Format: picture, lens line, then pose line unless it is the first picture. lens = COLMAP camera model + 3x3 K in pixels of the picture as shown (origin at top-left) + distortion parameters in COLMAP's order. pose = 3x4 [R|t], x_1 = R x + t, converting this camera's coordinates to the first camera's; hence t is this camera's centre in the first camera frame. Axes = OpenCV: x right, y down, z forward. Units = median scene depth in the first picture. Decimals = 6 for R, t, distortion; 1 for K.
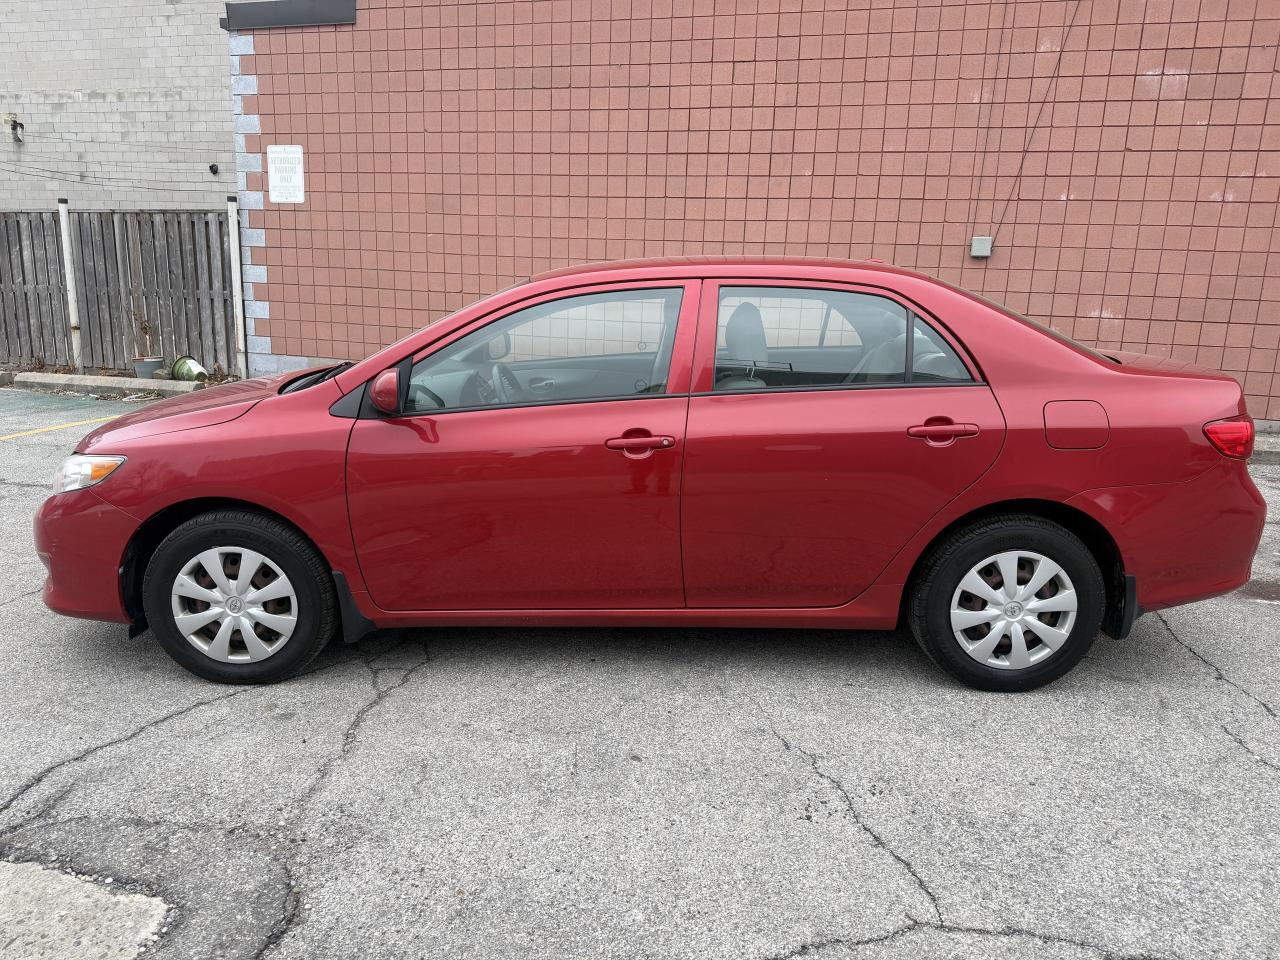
lens RADIAL K [[913.4, 0, 635.2], [0, 913.4, 478.4], [0, 0, 1]] dist [0.077171, -0.101810]
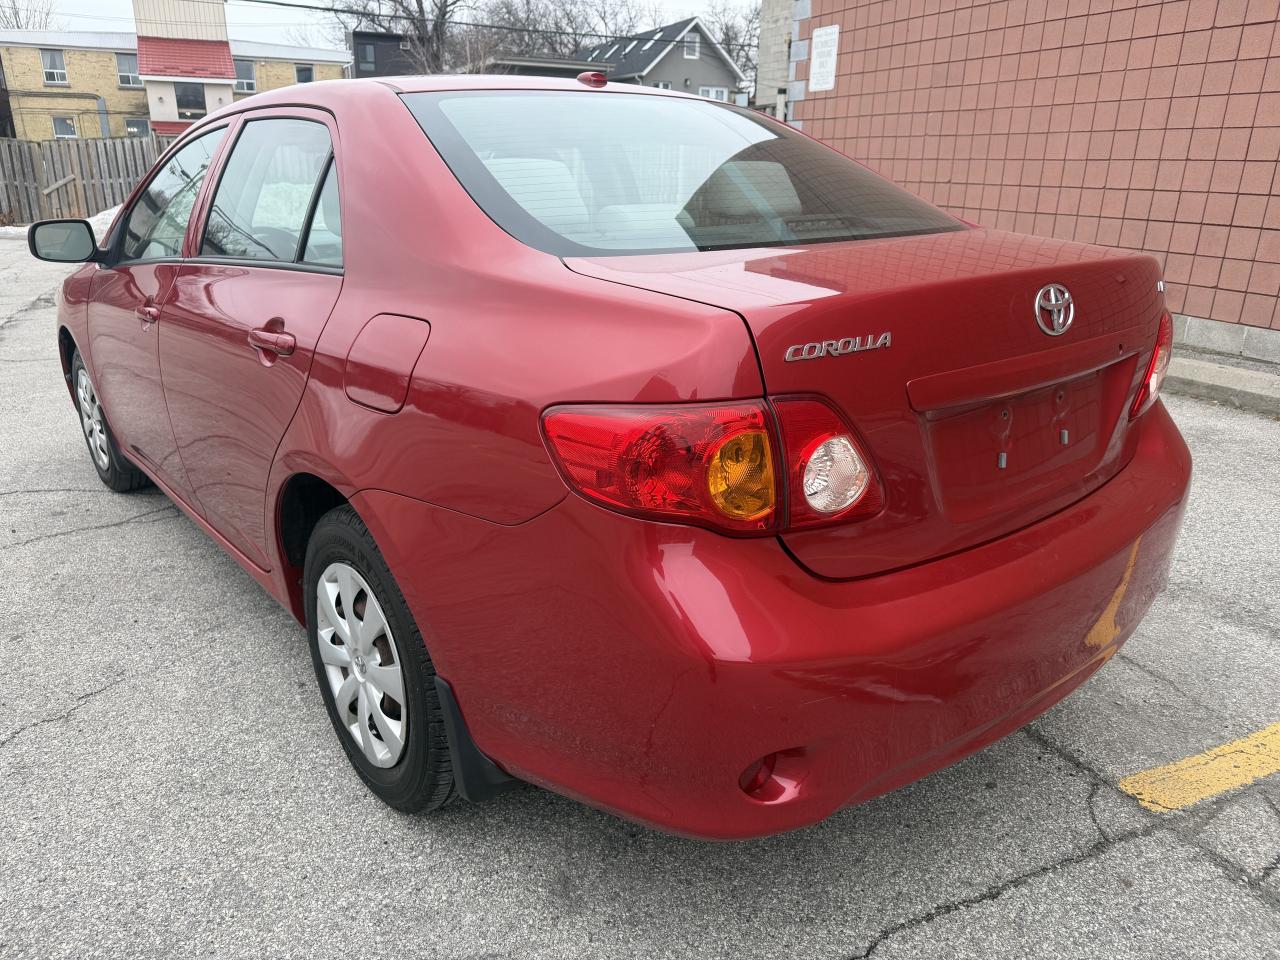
lens RADIAL K [[930.8, 0, 636.2], [0, 930.8, 484.2], [0, 0, 1]] dist [0.003816, -0.003416]
pose [[0.636713, 0.228637, -0.736425, 0.347525], [-0.163246, 0.973351, 0.161053, -0.033544], [0.753623, 0.017673, 0.657070, 0.279054]]
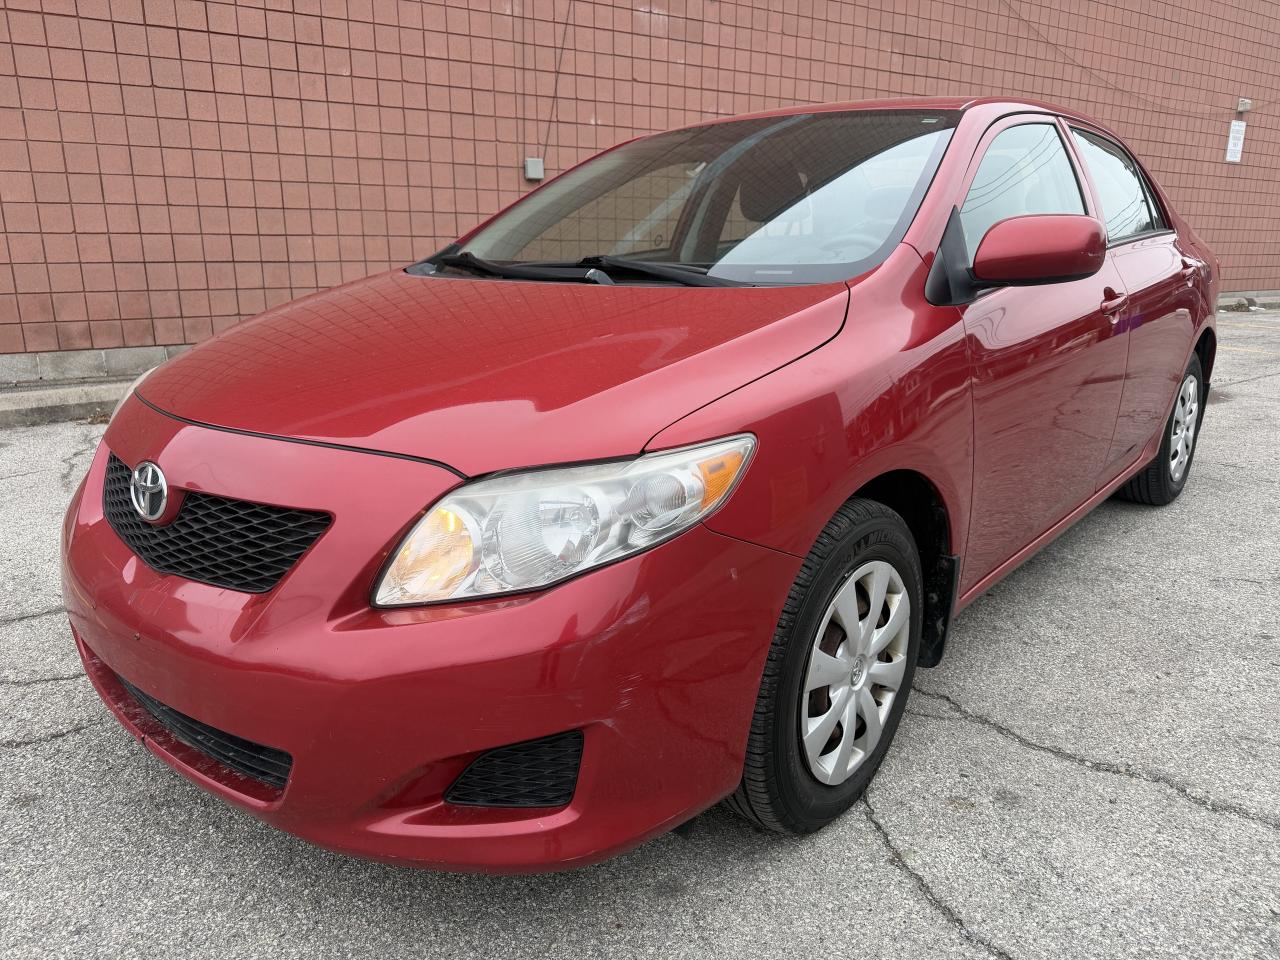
lens RADIAL K [[930.8, 0, 636.2], [0, 930.8, 484.2], [0, 0, 1]] dist [0.003816, -0.003416]
pose [[0.642433, -0.217444, 0.734846, -0.339308], [0.191021, 0.974071, 0.121234, -0.023576], [-0.742153, 0.062486, 0.667311, 0.273703]]
